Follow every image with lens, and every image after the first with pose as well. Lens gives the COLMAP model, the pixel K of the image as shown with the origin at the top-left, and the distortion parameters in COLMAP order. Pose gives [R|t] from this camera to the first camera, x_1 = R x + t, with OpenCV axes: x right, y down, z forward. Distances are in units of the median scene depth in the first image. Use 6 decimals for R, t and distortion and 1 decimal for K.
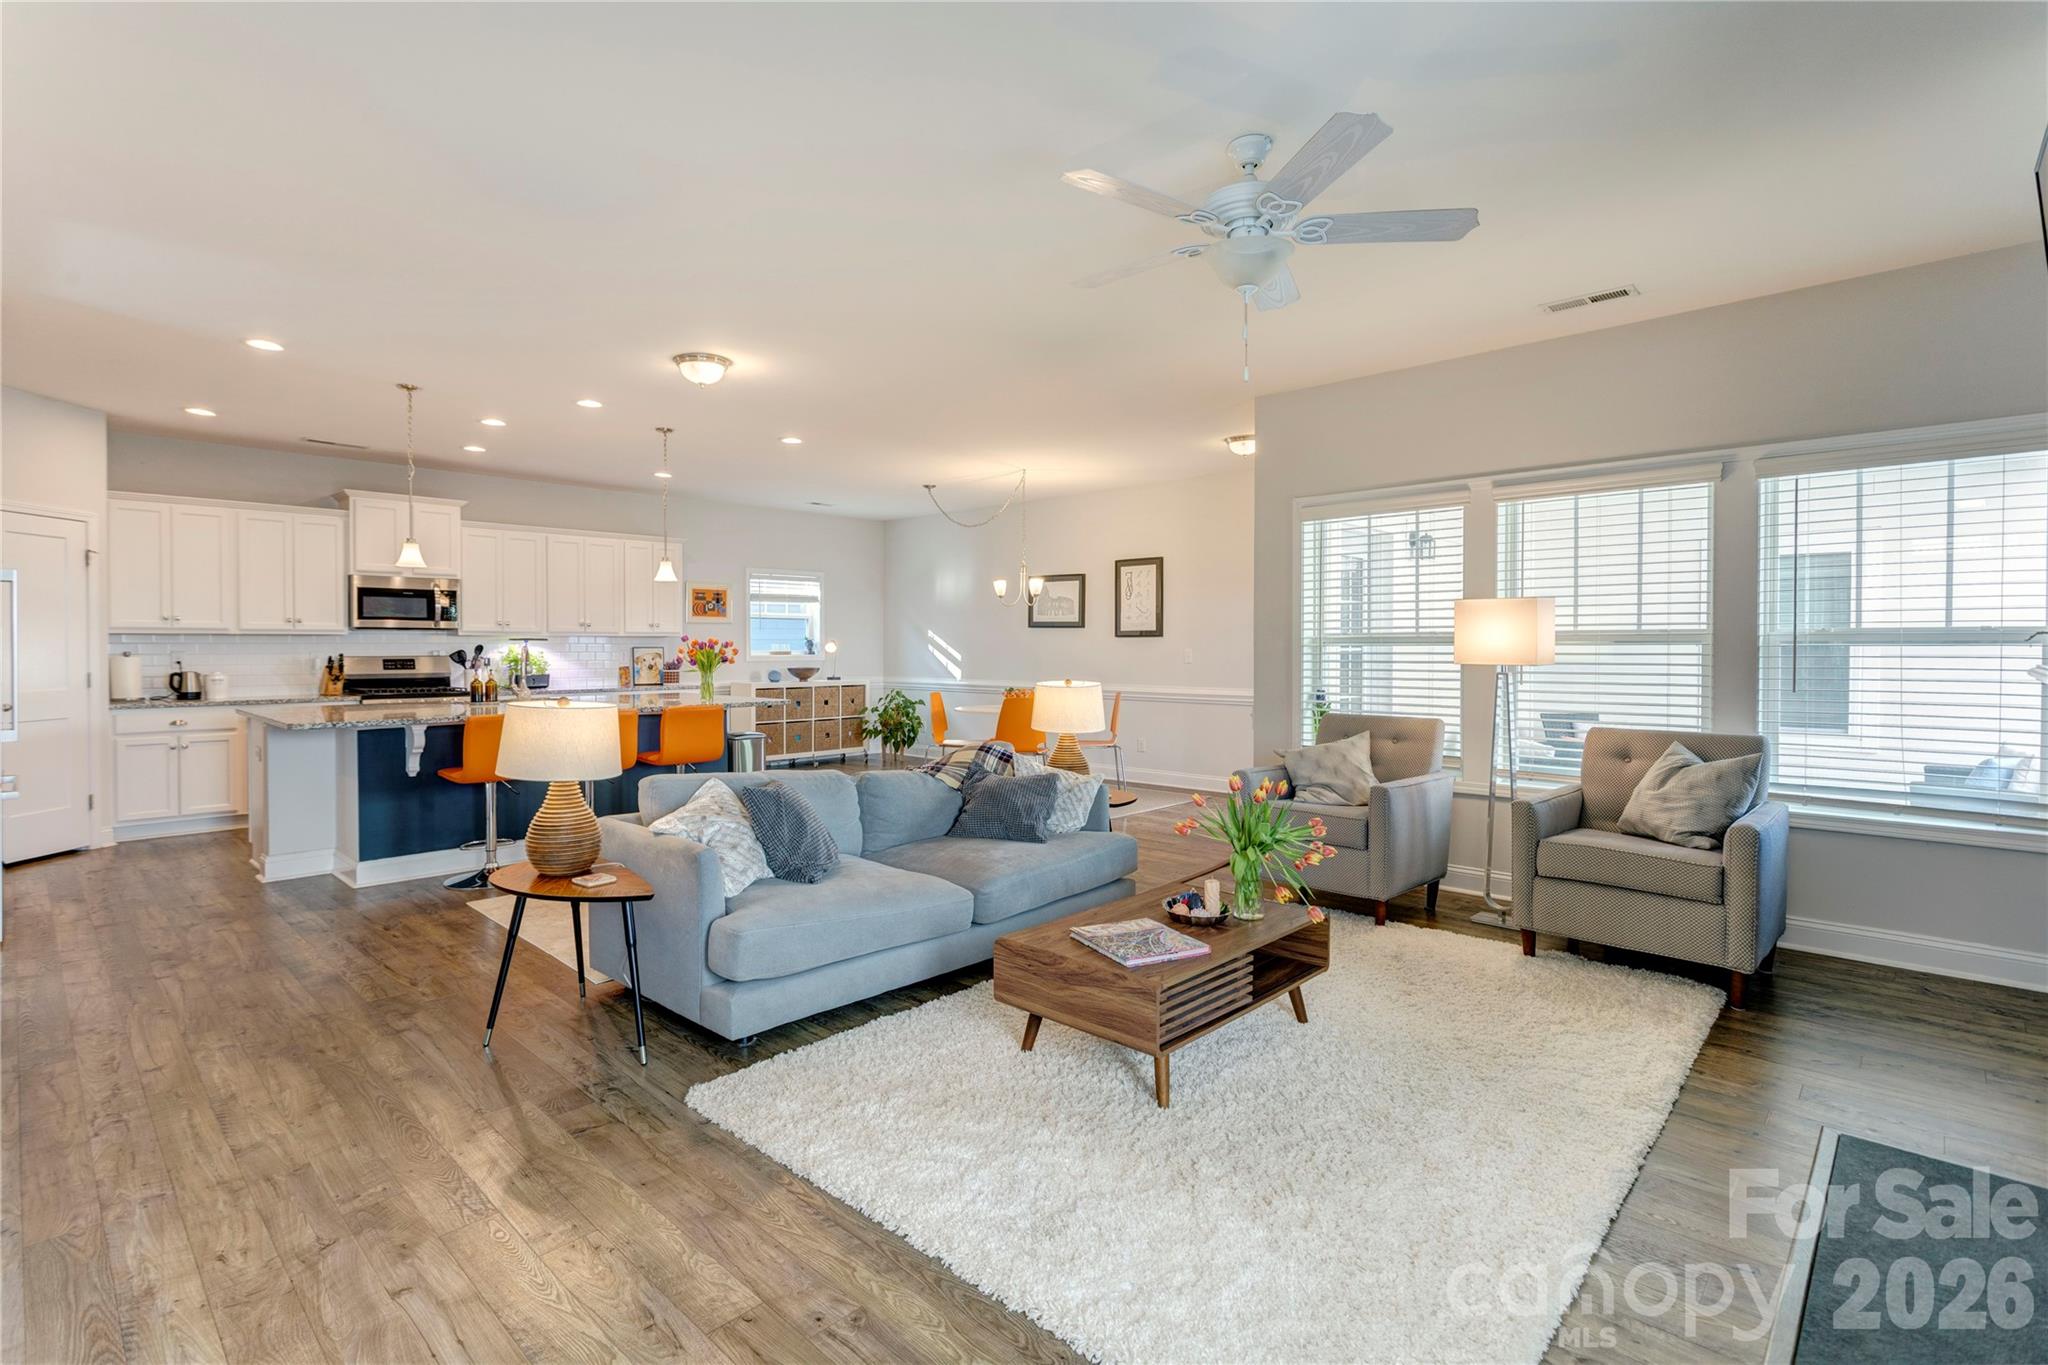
lens RADIAL K [[965.1, 0, 987.6], [0, 965.1, 642.0], [0, 0, 1]] dist [0.013298, 0.000043]
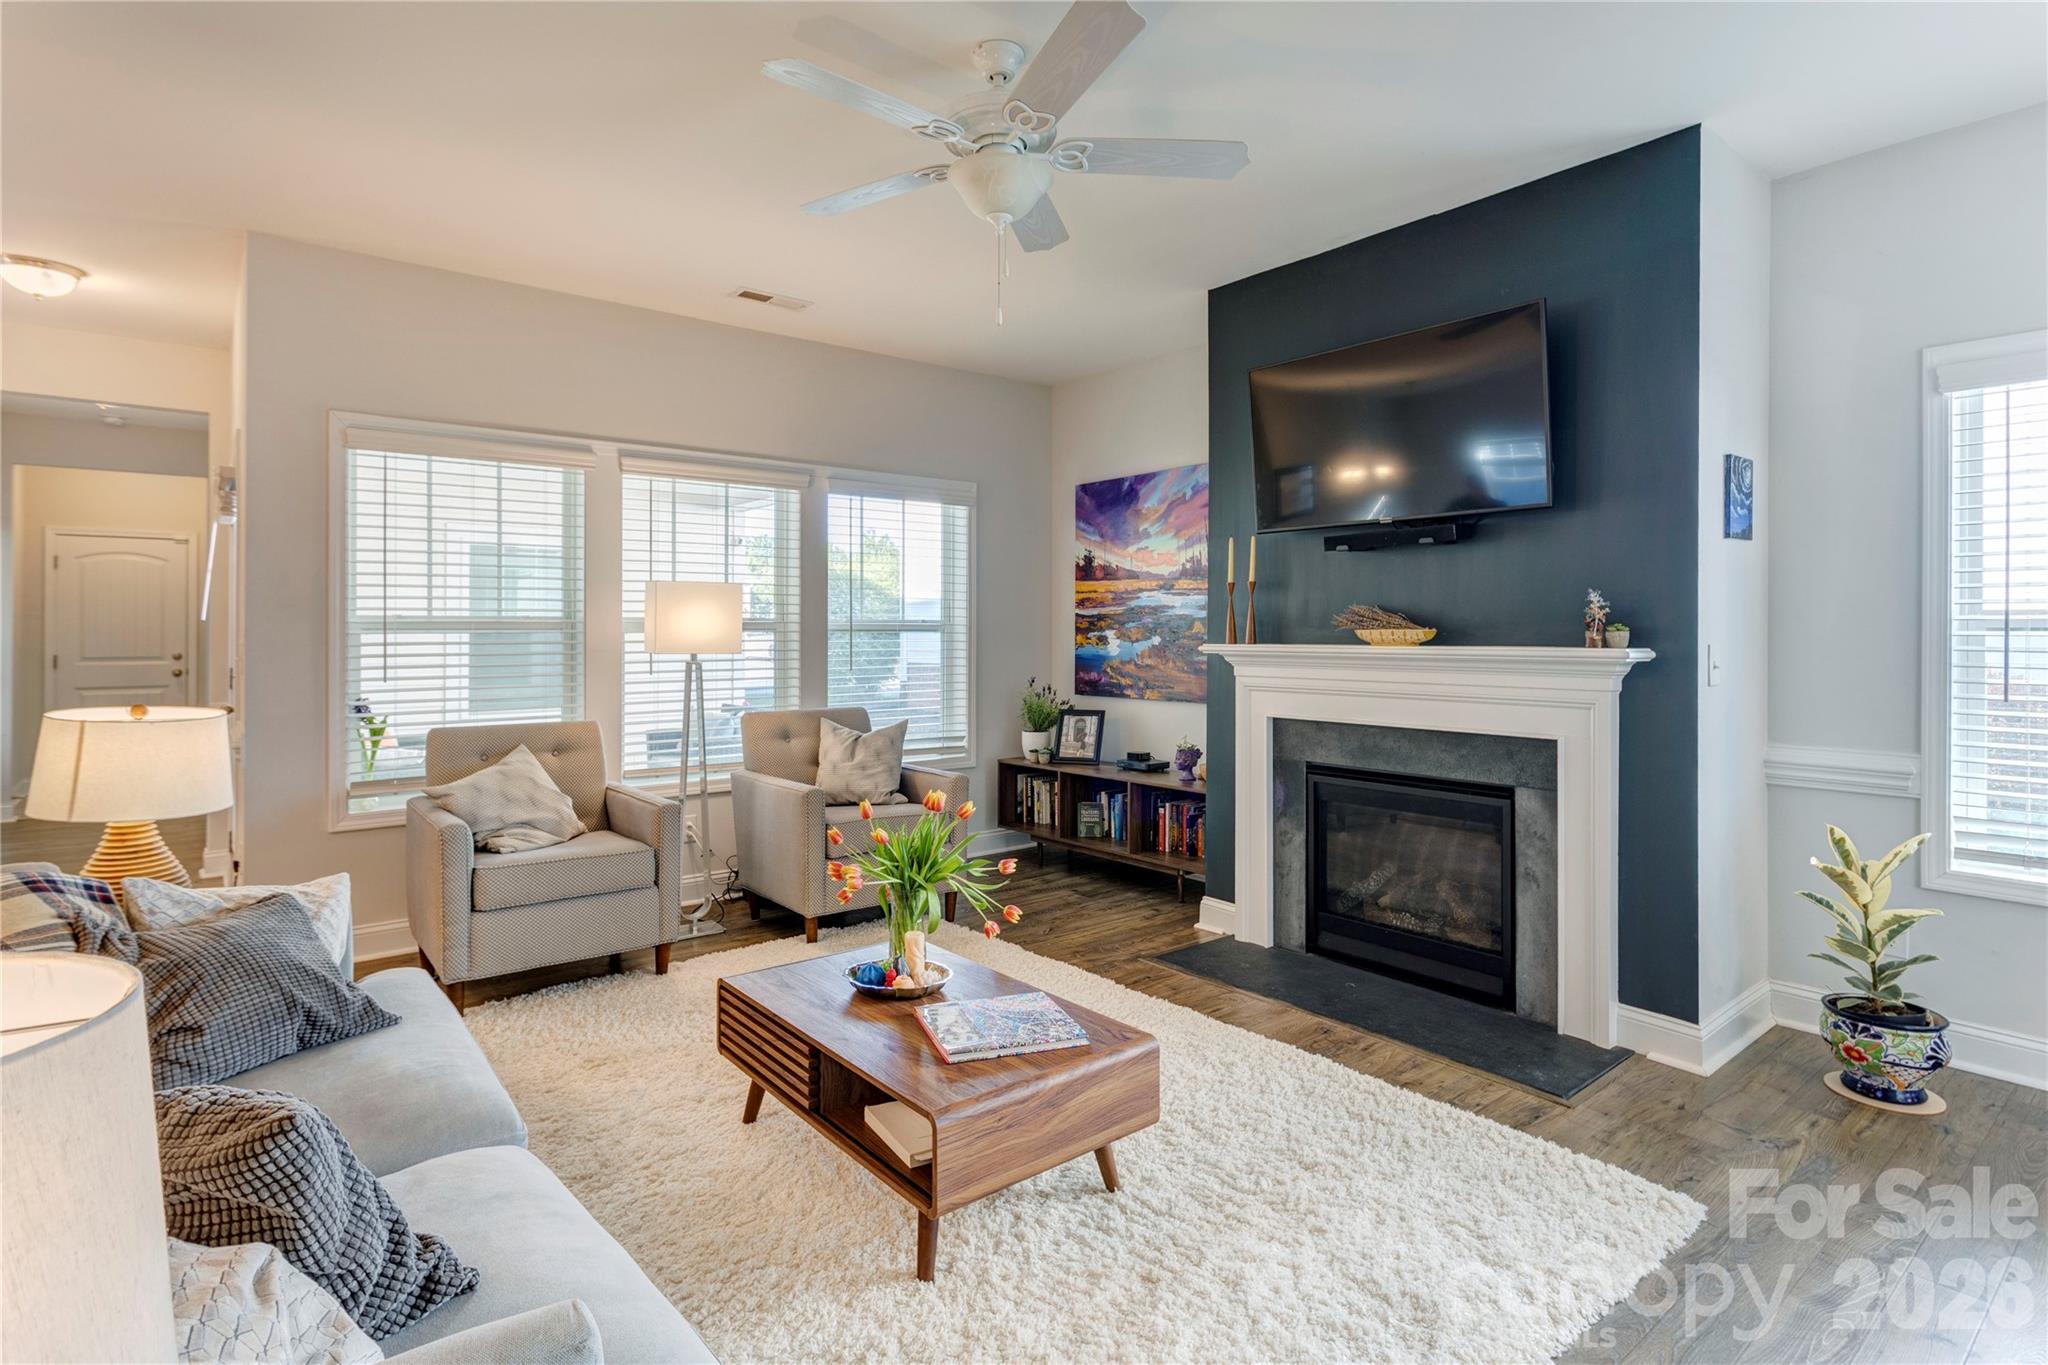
lens RADIAL K [[1031.4, 0, 1038.5], [0, 1031.4, 631.3], [0, 0, 1]] dist [0.017137, 0.002739]
pose [[0.126233, 0.001402, 0.992000, -0.398891], [-0.002527, 0.999996, -0.001092, 0.002274], [-0.991997, -0.002369, 0.126236, 0.529893]]
